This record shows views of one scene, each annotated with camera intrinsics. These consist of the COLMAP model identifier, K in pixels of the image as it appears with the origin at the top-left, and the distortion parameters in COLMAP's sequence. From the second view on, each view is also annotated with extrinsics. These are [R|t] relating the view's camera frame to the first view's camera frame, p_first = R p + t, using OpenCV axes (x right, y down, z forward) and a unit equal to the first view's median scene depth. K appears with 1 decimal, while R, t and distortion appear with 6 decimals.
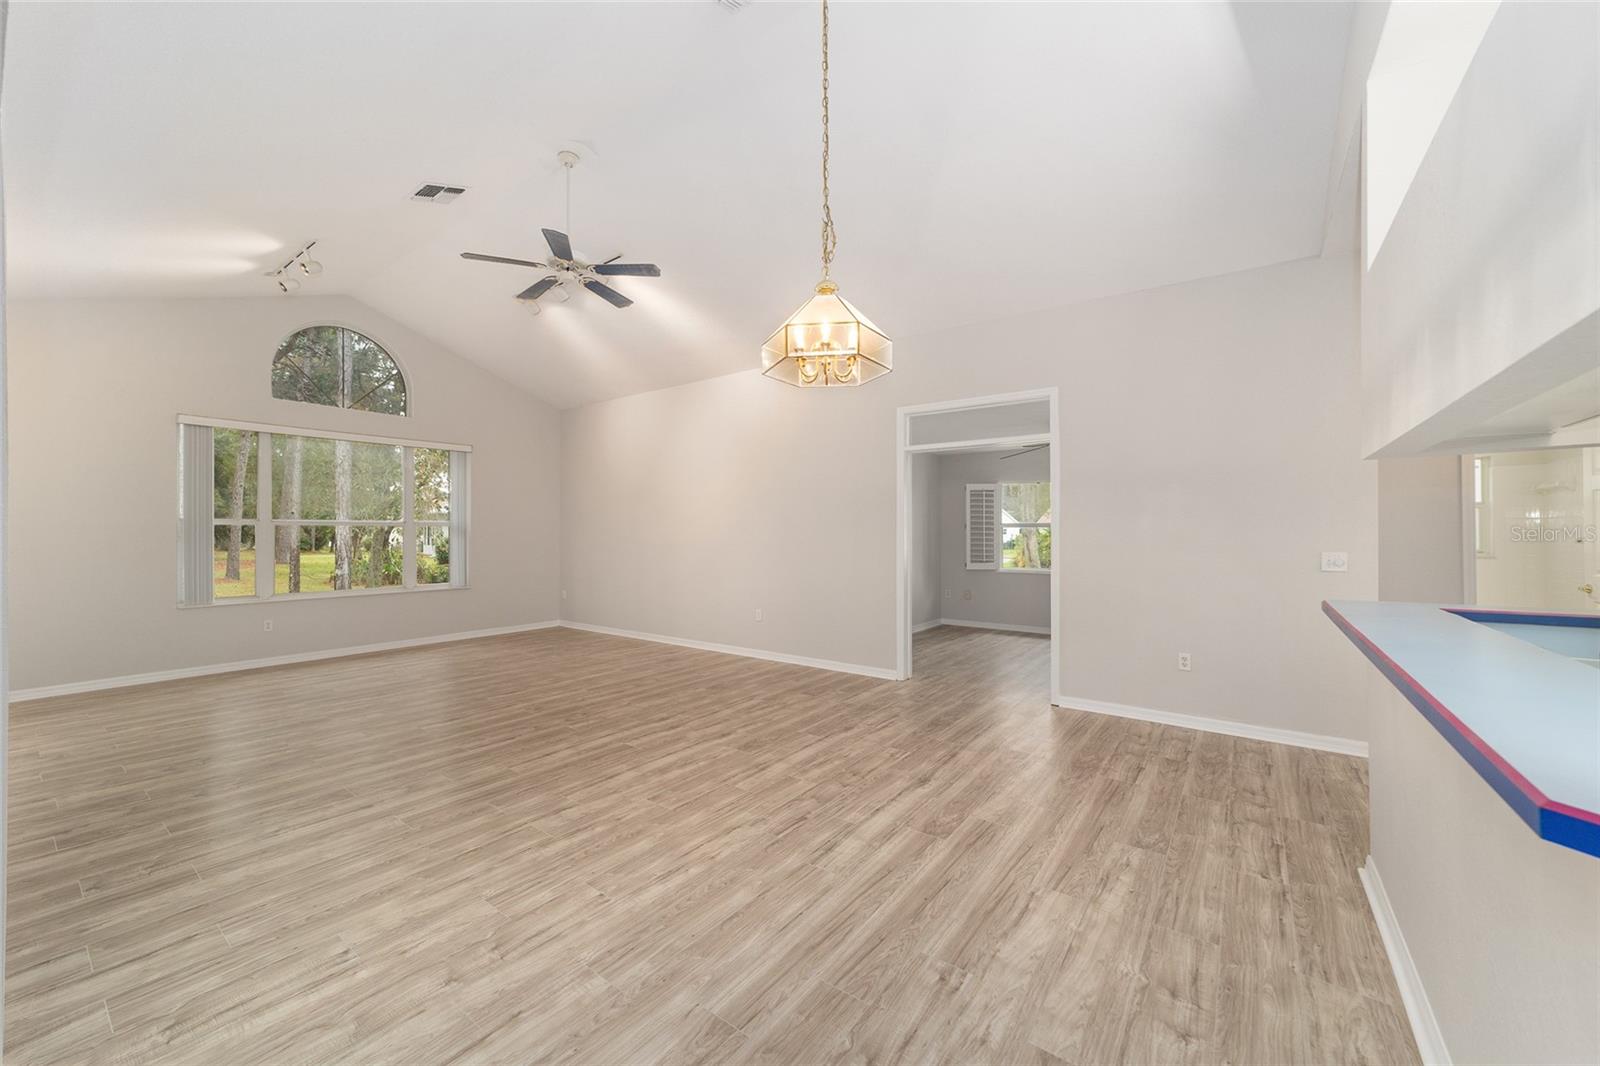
lens RADIAL K [[614.2, 0, 789.0], [0, 614.2, 528.4], [0, 0, 1]] dist [-0.018330, 0.008897]
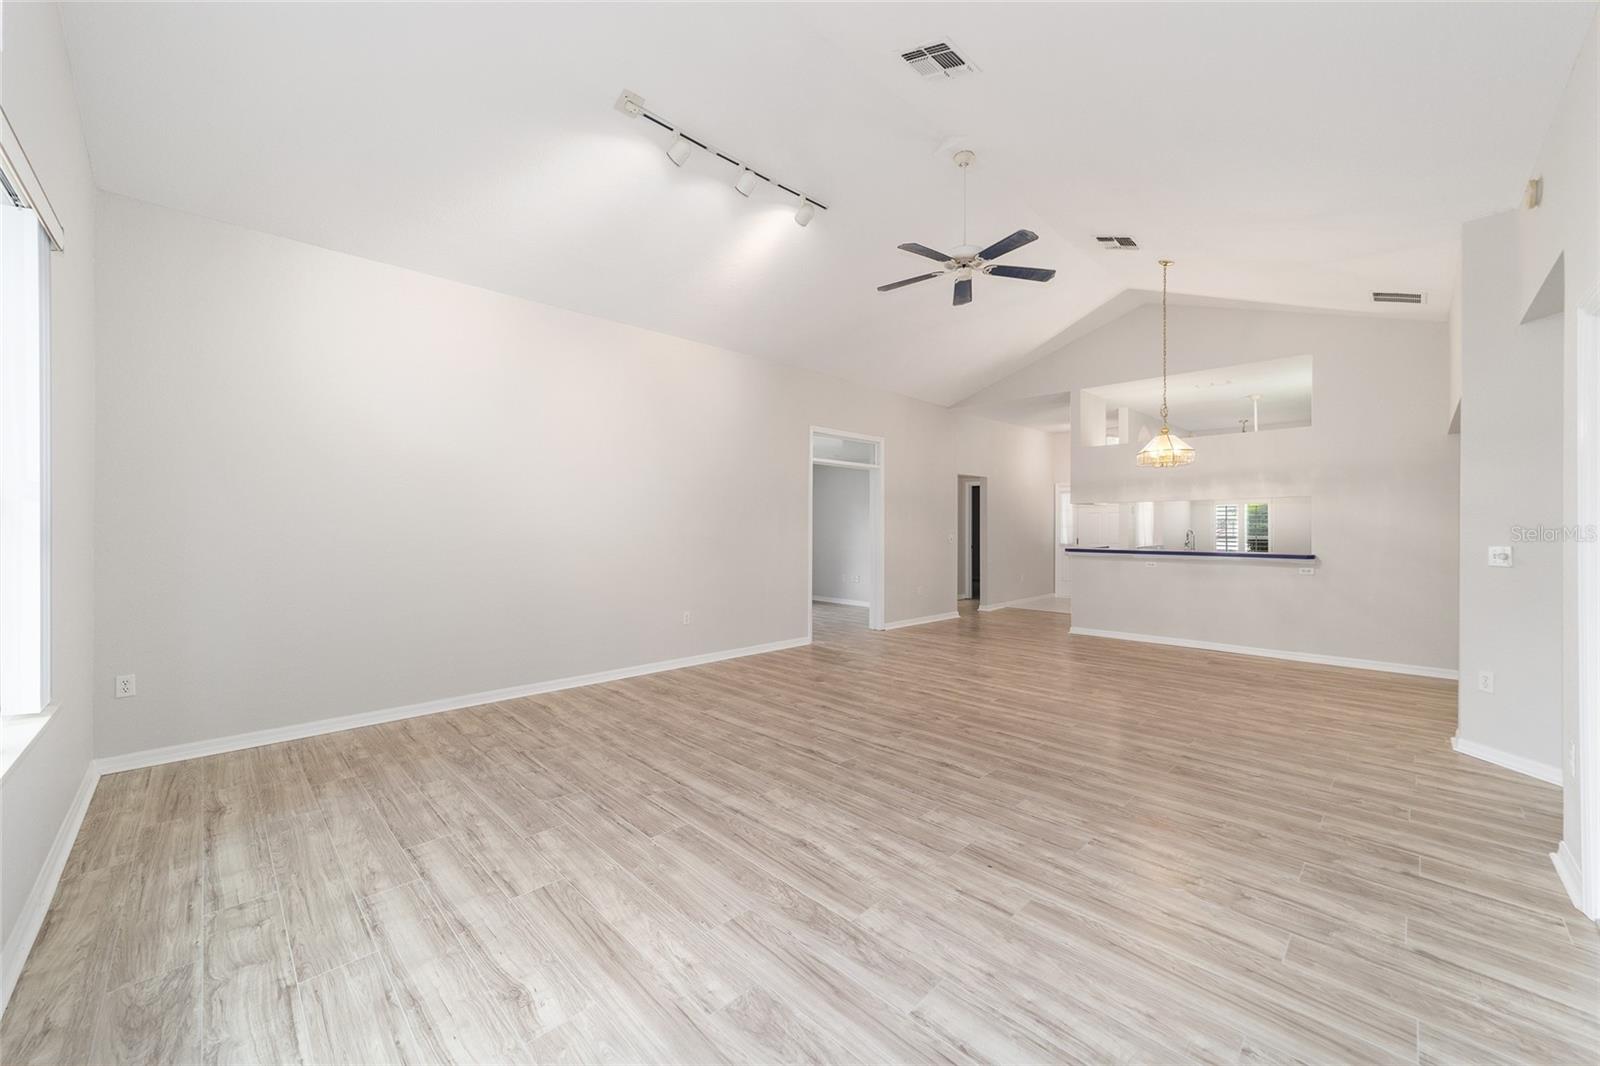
lens RADIAL K [[614.2, 0, 789.0], [0, 614.2, 528.4], [0, 0, 1]] dist [-0.018330, 0.008897]
pose [[0.157289, 0.000714, 0.987552, -1.803162], [-0.008954, 0.999960, 0.000703, 0.019067], [-0.987512, -0.008953, 0.157289, 1.437968]]
